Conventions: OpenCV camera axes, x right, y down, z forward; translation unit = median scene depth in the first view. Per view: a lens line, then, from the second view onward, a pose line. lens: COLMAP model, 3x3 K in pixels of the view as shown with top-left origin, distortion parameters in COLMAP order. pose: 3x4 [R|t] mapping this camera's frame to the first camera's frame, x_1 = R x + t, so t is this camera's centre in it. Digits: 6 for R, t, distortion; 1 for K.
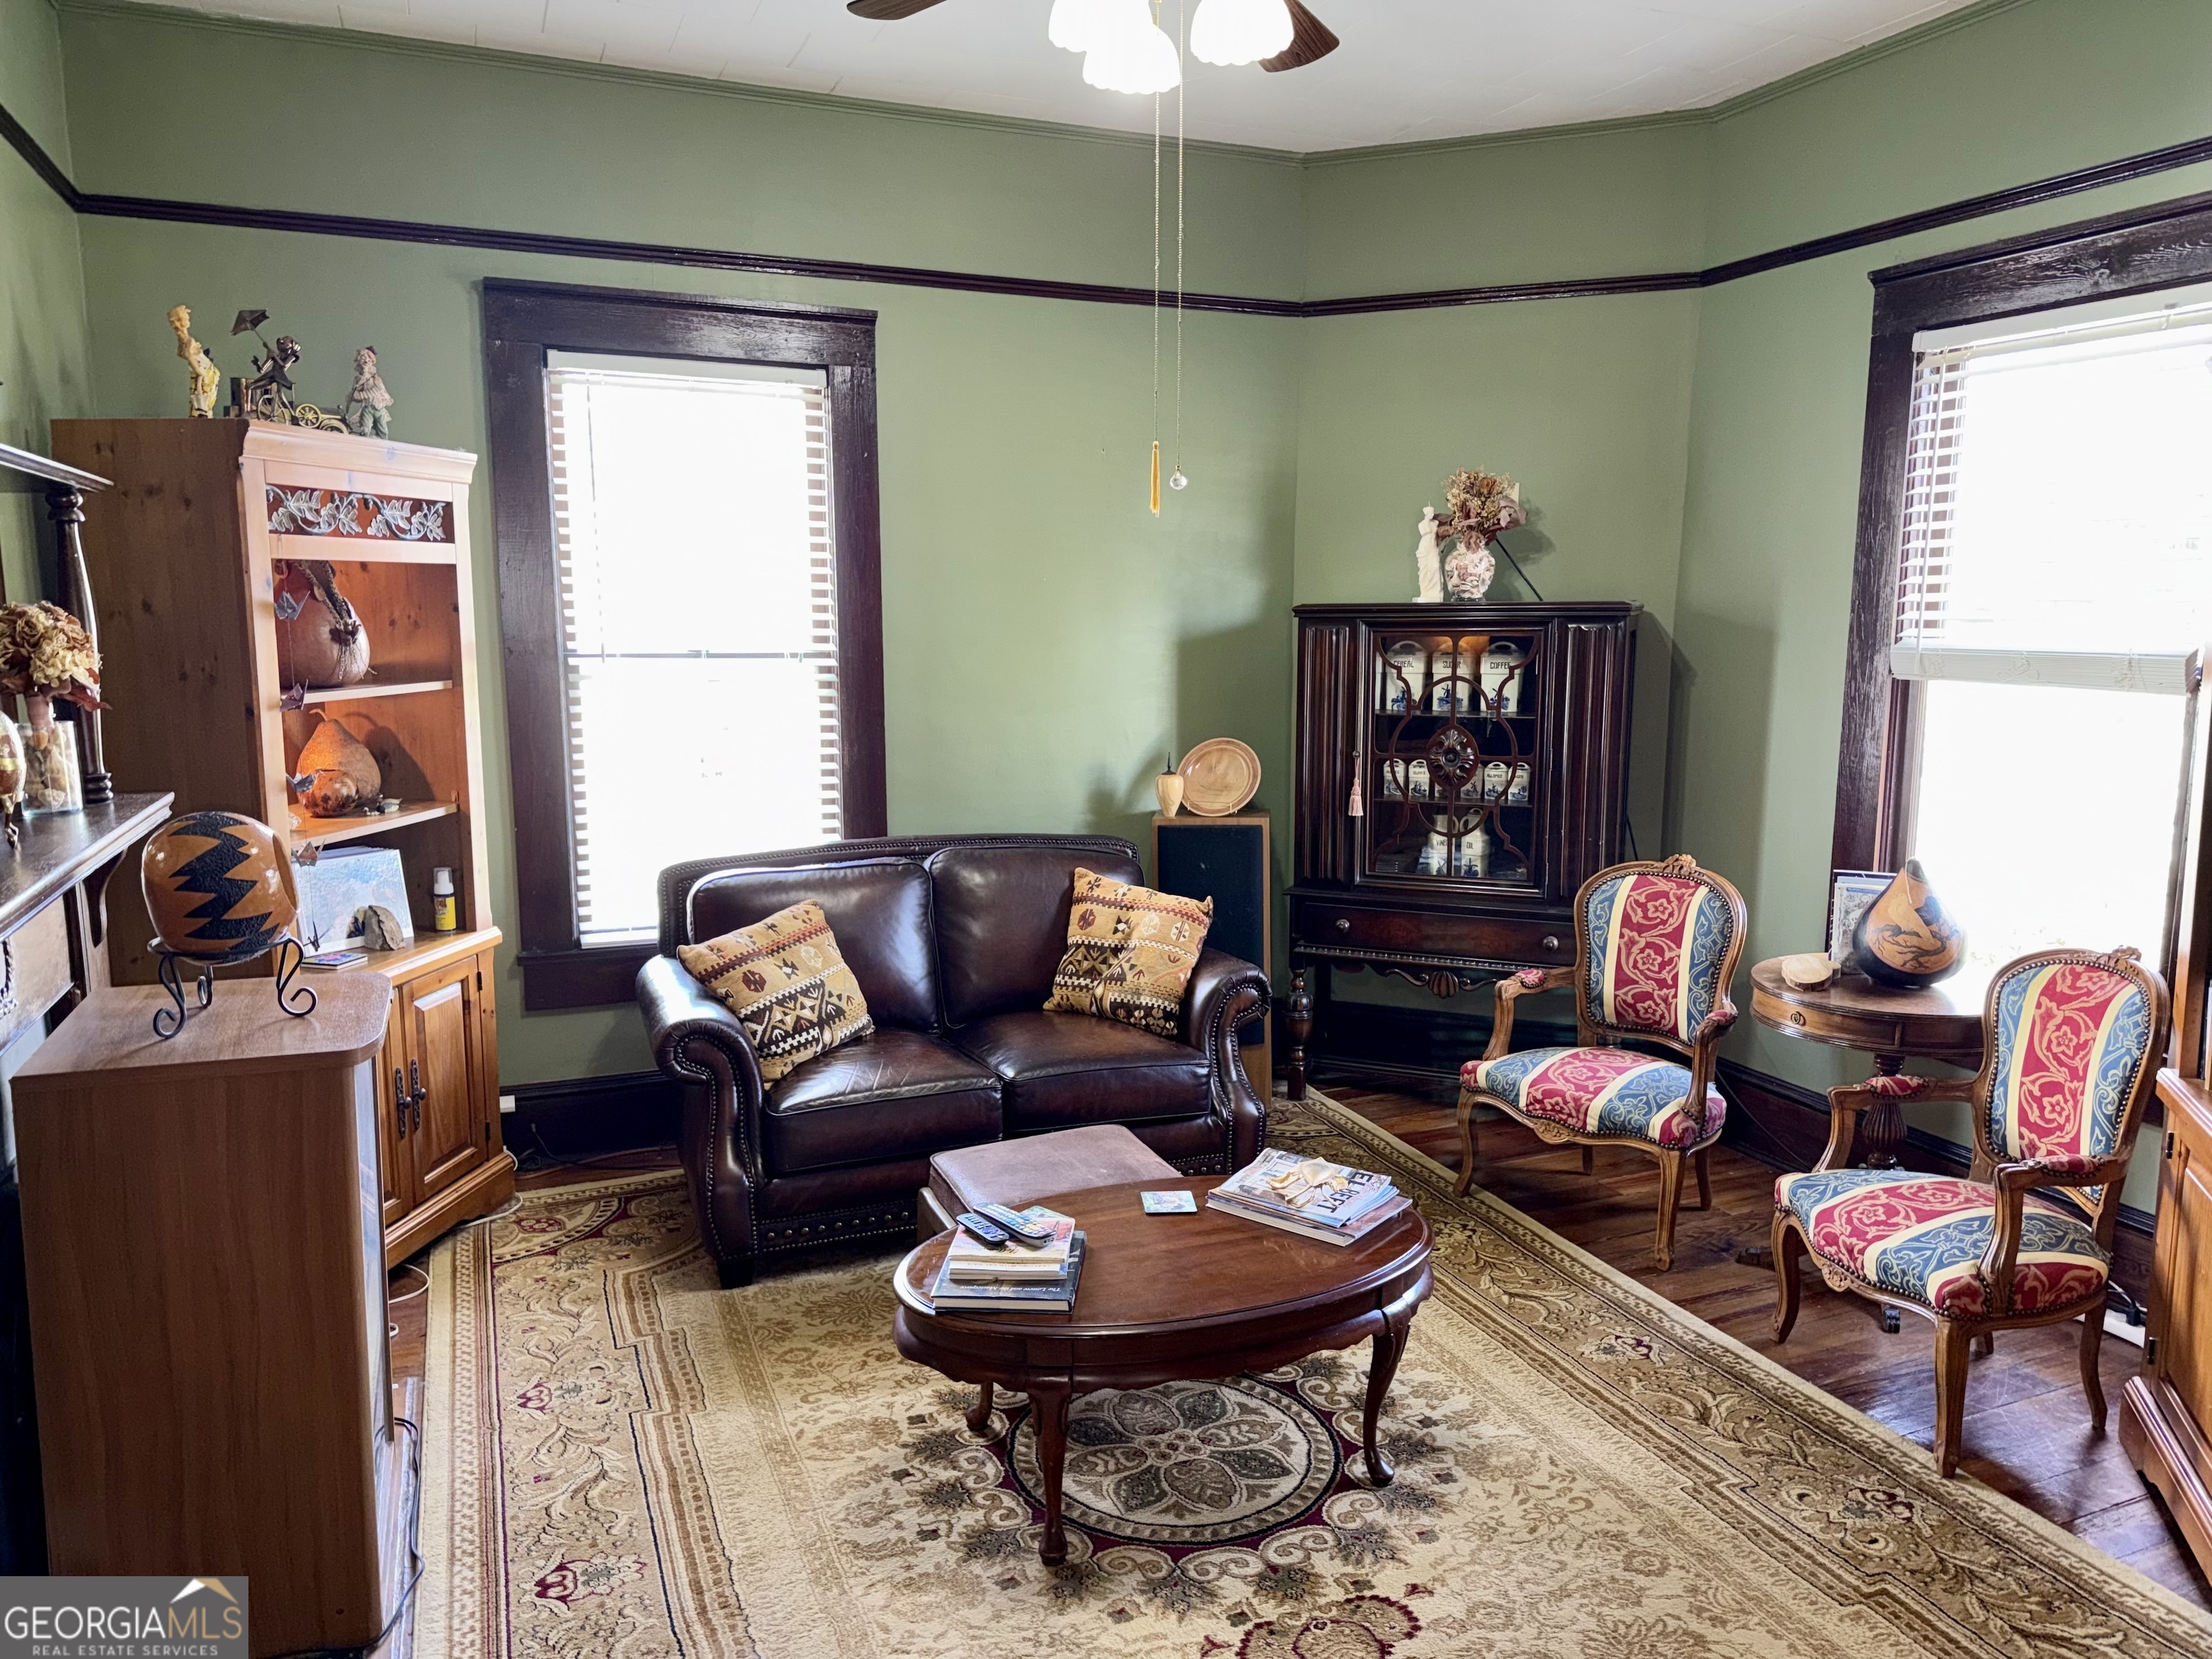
lens RADIAL K [[1550.7, 0, 1097.8], [0, 1550.7, 828.9], [0, 0, 1]] dist [0.115236, -0.141037]
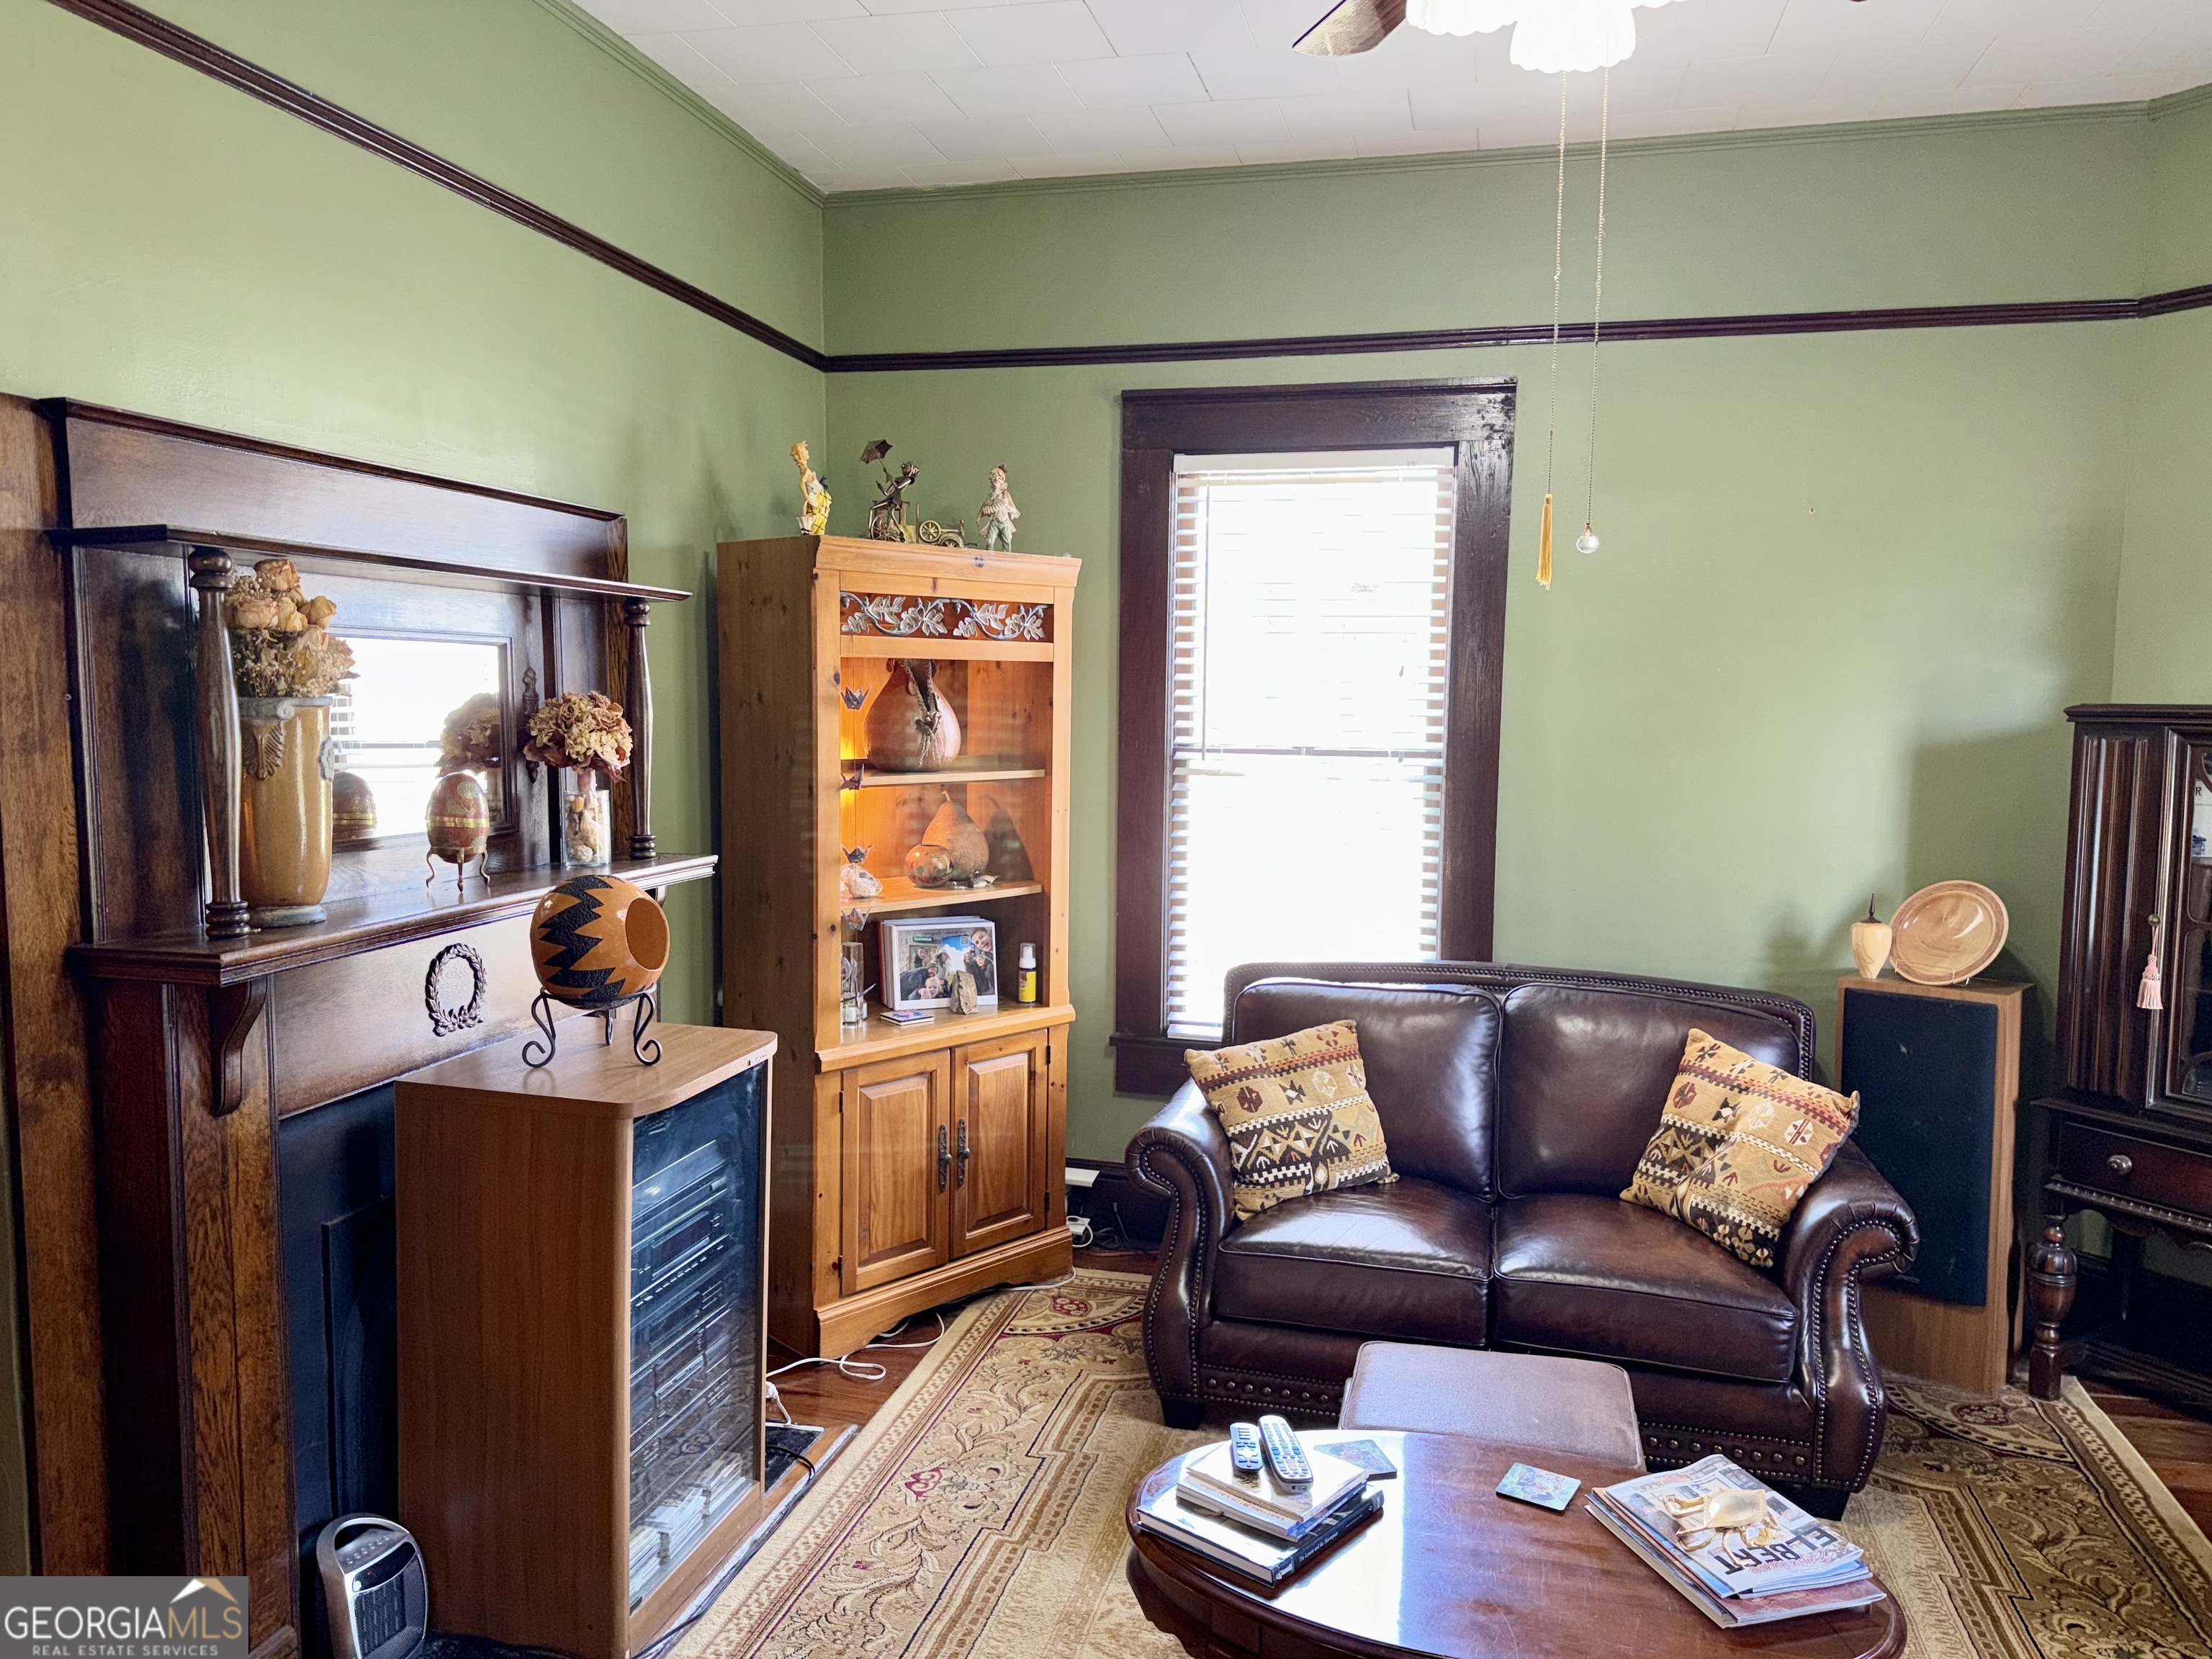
lens RADIAL K [[1536.7, 0, 1104.1], [0, 1536.7, 831.6], [0, 0, 1]] dist [0.156036, -0.227991]
pose [[0.801481, 0.061330, -0.594867, 0.240715], [-0.095639, 0.995069, -0.026267, -0.028261], [0.590323, 0.077945, 0.803395, 0.185875]]
